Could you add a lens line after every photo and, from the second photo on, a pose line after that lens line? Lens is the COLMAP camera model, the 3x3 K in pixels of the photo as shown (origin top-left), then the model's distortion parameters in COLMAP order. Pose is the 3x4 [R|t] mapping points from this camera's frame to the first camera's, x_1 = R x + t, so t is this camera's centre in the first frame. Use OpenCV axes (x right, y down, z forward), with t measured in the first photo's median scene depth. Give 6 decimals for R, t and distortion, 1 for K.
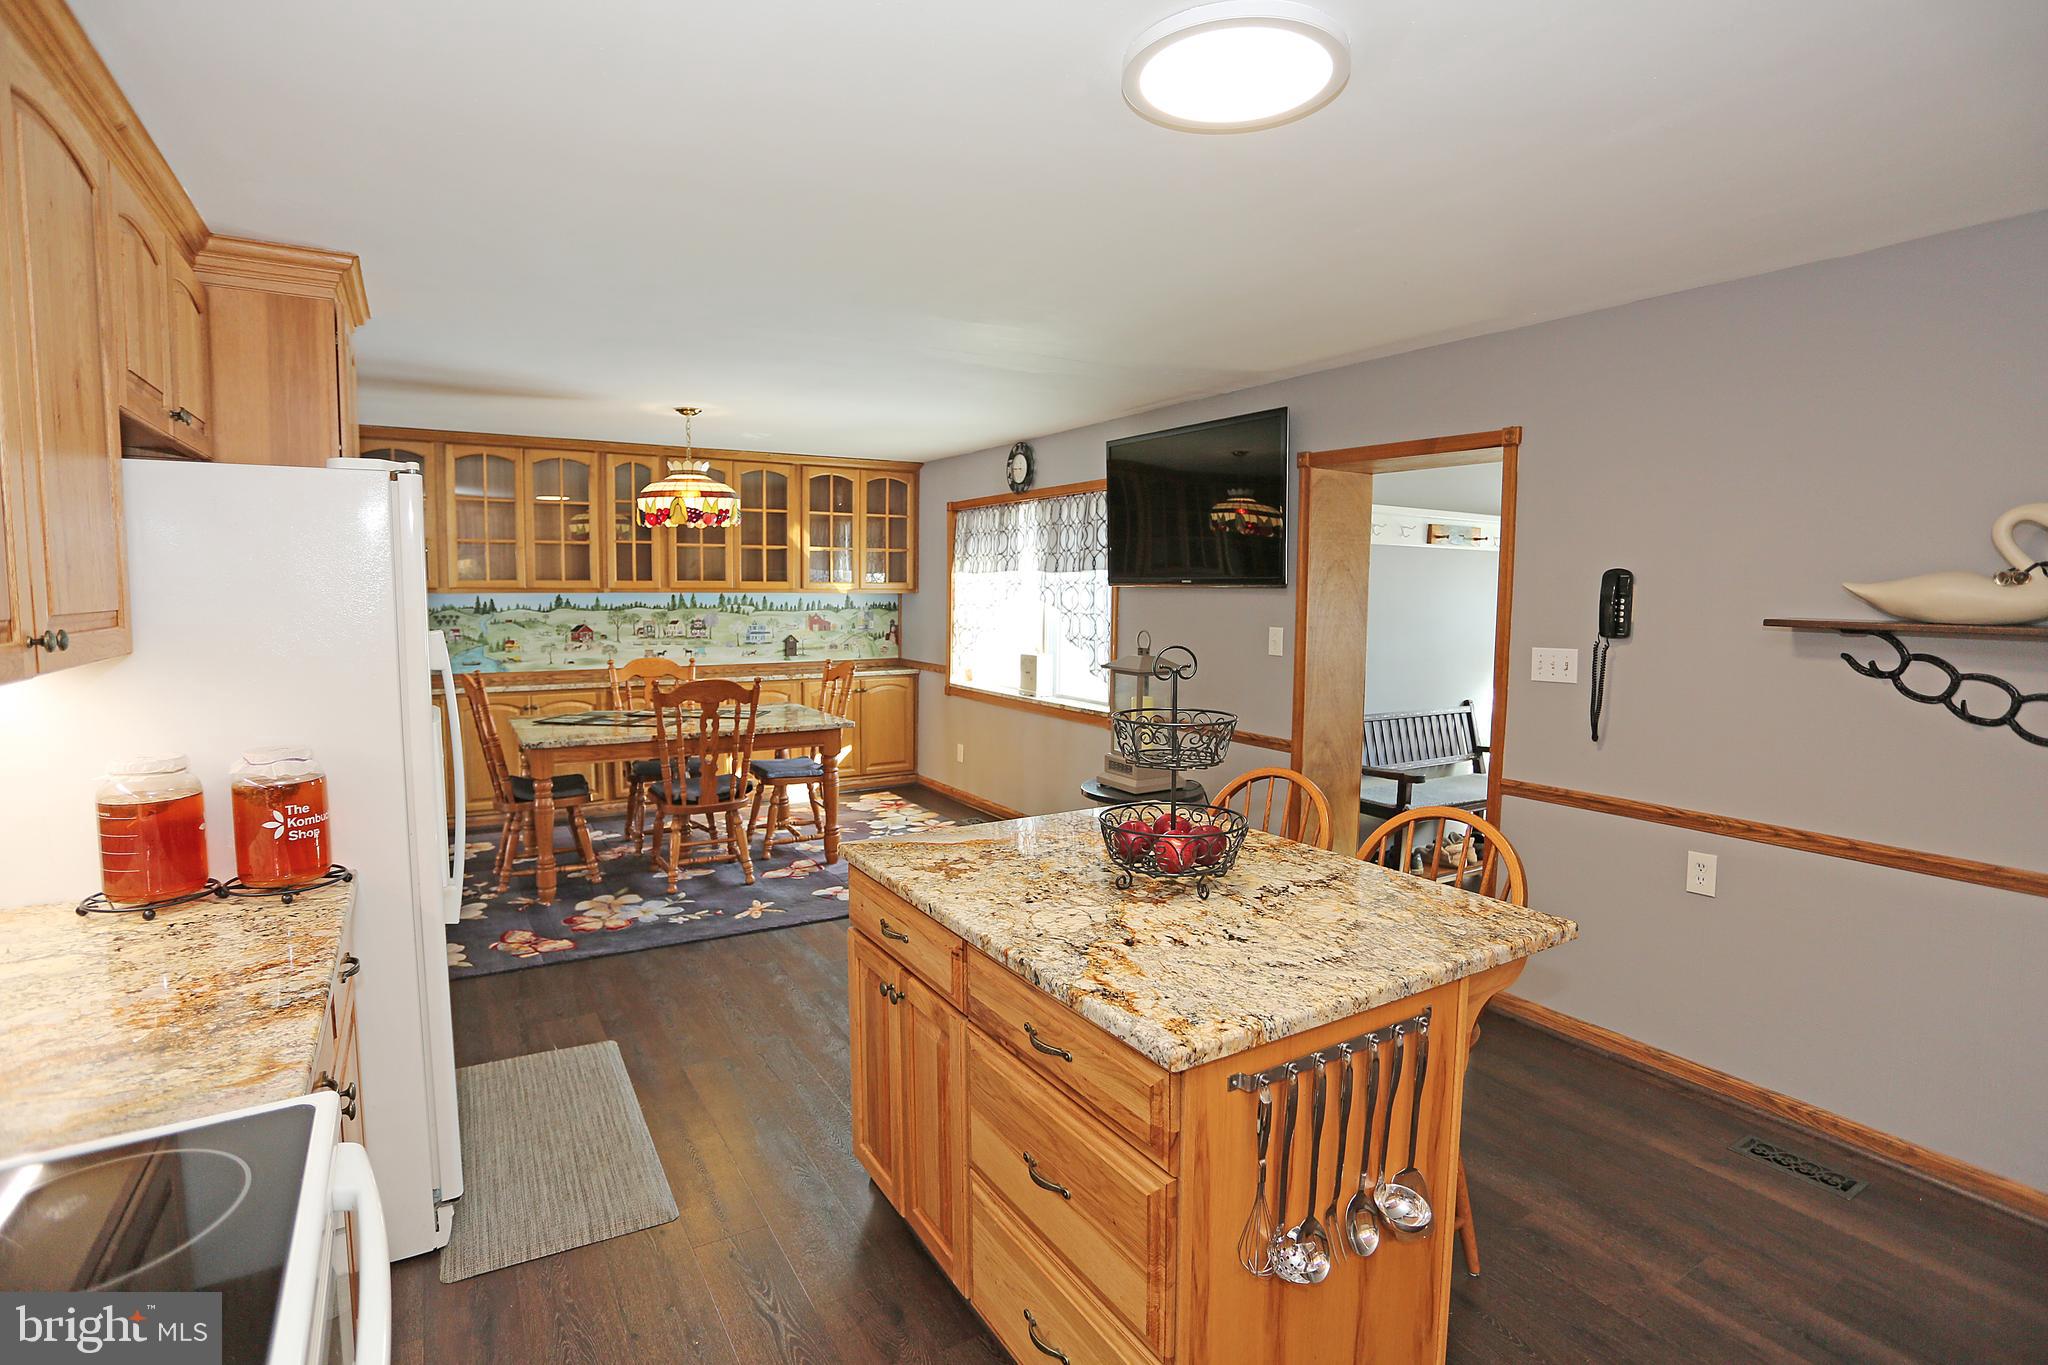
lens RADIAL K [[998.6, 0, 1018.9], [0, 998.6, 674.6], [0, 0, 1]] dist [-0.080472, 0.037582]
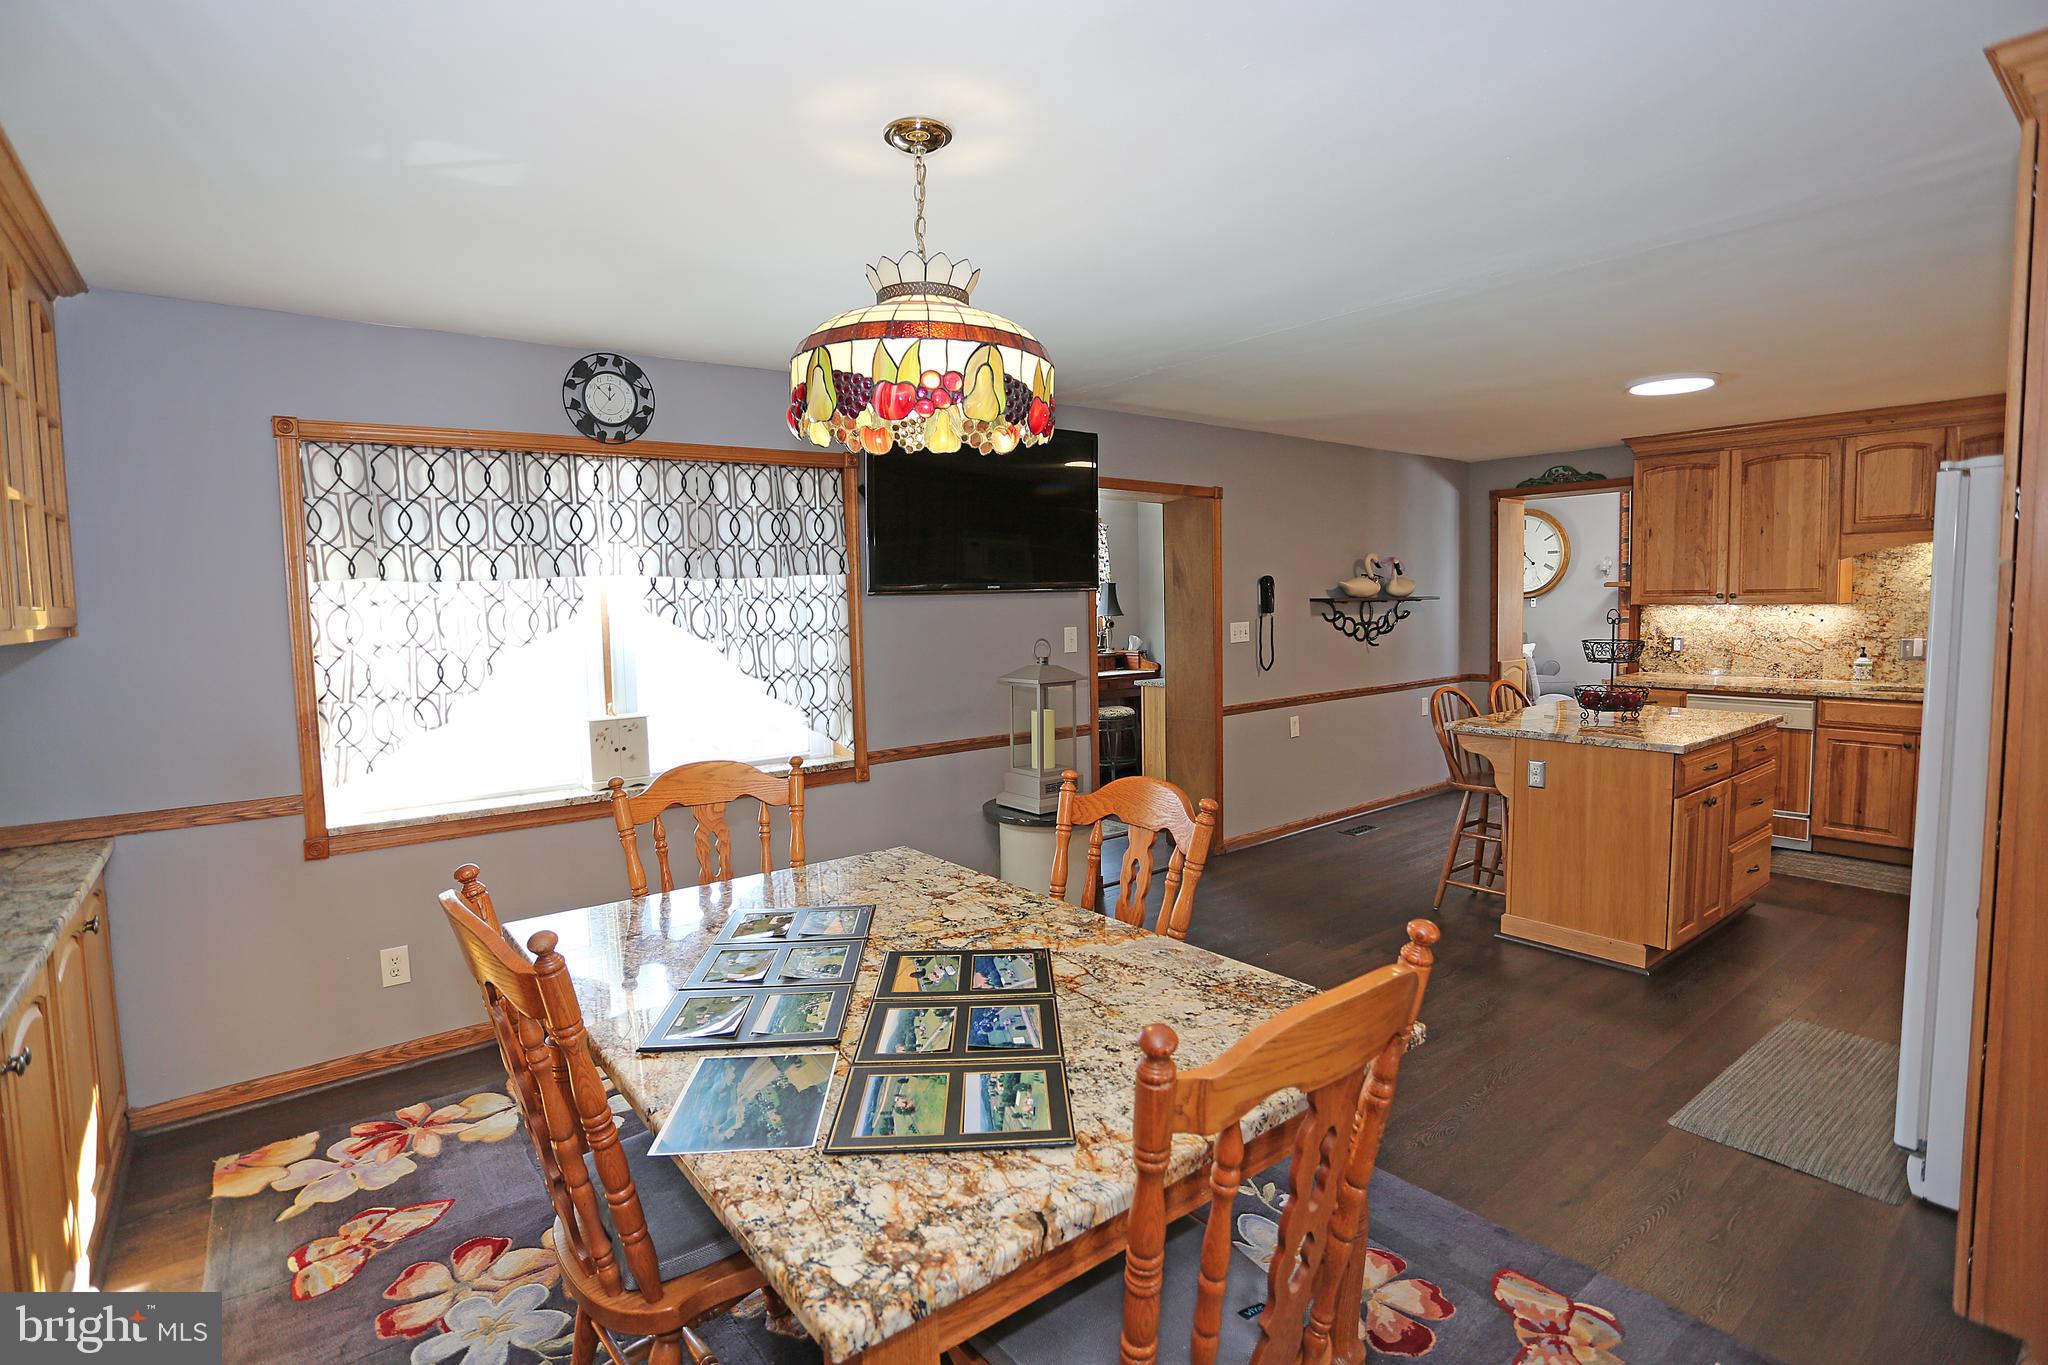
lens RADIAL K [[998.6, 0, 1018.9], [0, 998.6, 674.6], [0, 0, 1]] dist [-0.080472, 0.037582]
pose [[-0.119722, -0.082918, 0.989339, -0.610748], [0.108482, 0.989447, 0.096055, -0.078841], [-0.986863, 0.118825, -0.109464, 0.859499]]
